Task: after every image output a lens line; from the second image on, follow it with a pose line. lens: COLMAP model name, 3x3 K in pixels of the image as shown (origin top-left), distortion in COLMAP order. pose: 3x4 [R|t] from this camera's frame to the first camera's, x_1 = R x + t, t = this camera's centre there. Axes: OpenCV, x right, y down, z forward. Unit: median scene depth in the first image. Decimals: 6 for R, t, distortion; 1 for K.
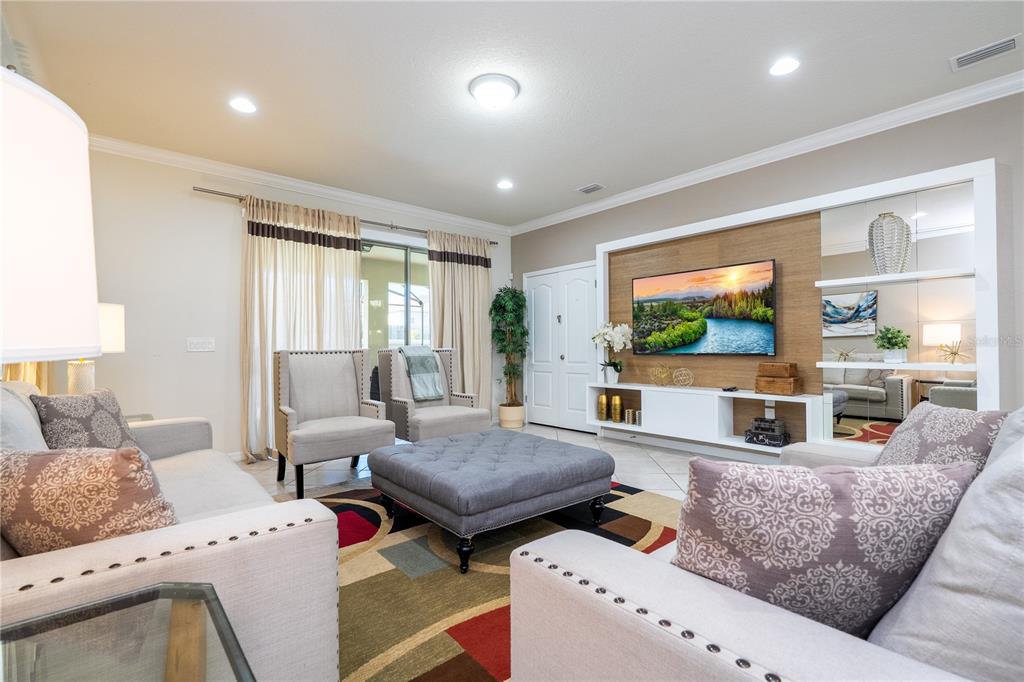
lens RADIAL K [[462.6, 0, 516.4], [0, 462.6, 342.1], [0, 0, 1]] dist [0.001504, 0.000771]
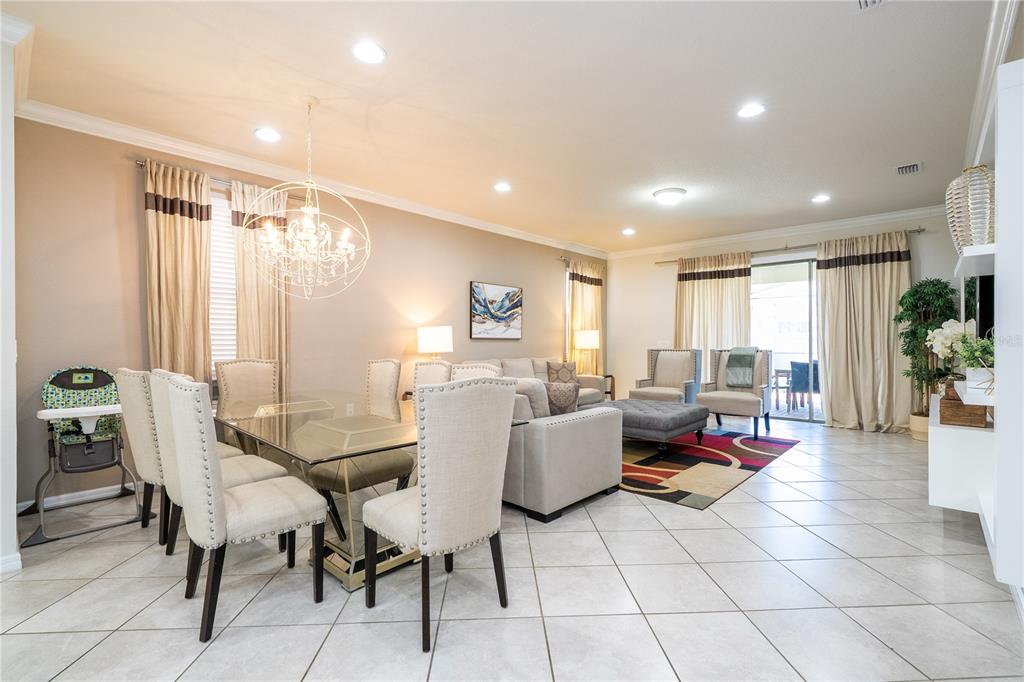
lens RADIAL K [[462.6, 0, 516.4], [0, 462.6, 342.1], [0, 0, 1]] dist [0.001504, 0.000771]
pose [[0.122977, 0.015916, -0.992282, 0.974967], [0.018908, 0.999652, 0.018378, -0.040840], [0.992229, -0.021022, 0.122634, 0.149377]]
